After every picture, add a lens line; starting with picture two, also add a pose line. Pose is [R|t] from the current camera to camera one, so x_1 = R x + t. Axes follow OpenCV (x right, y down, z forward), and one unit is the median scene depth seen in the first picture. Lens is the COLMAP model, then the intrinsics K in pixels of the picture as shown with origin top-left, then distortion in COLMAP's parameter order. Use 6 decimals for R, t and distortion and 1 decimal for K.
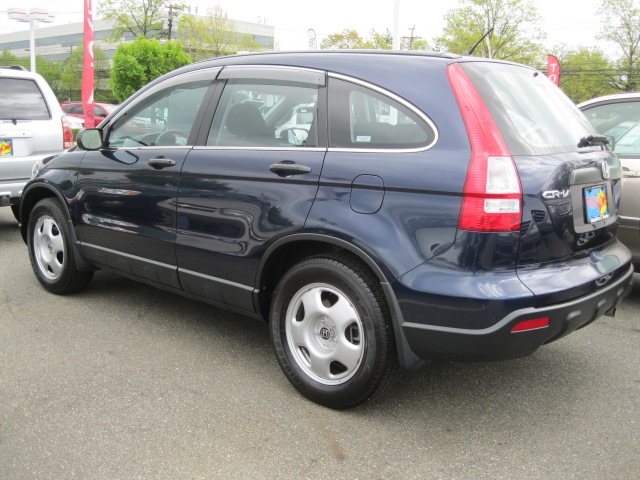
lens RADIAL K [[659.6, 0, 265.3], [0, 659.6, 236.5], [0, 0, 1]] dist [-0.096237, 0.011185]
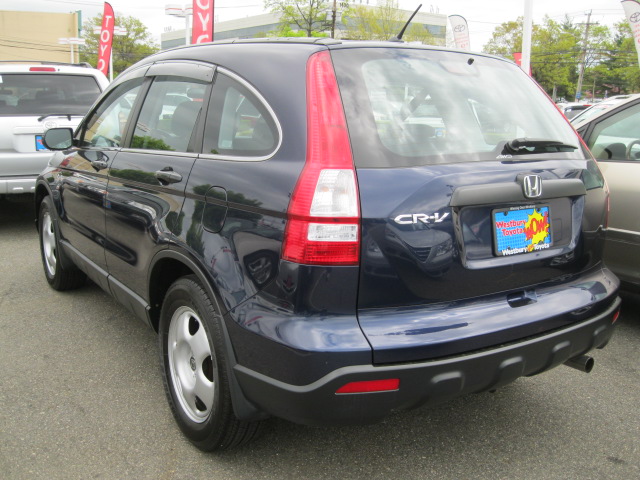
lens RADIAL K [[634.9, 0, 320.0], [0, 634.9, 240.0], [0, 0, 1]] dist [-0.118935, 0.002236]
pose [[0.977593, 0.039132, -0.206835, 0.412044], [-0.032712, 0.998874, 0.034371, -0.052159], [0.207947, -0.026835, 0.977772, 0.201469]]
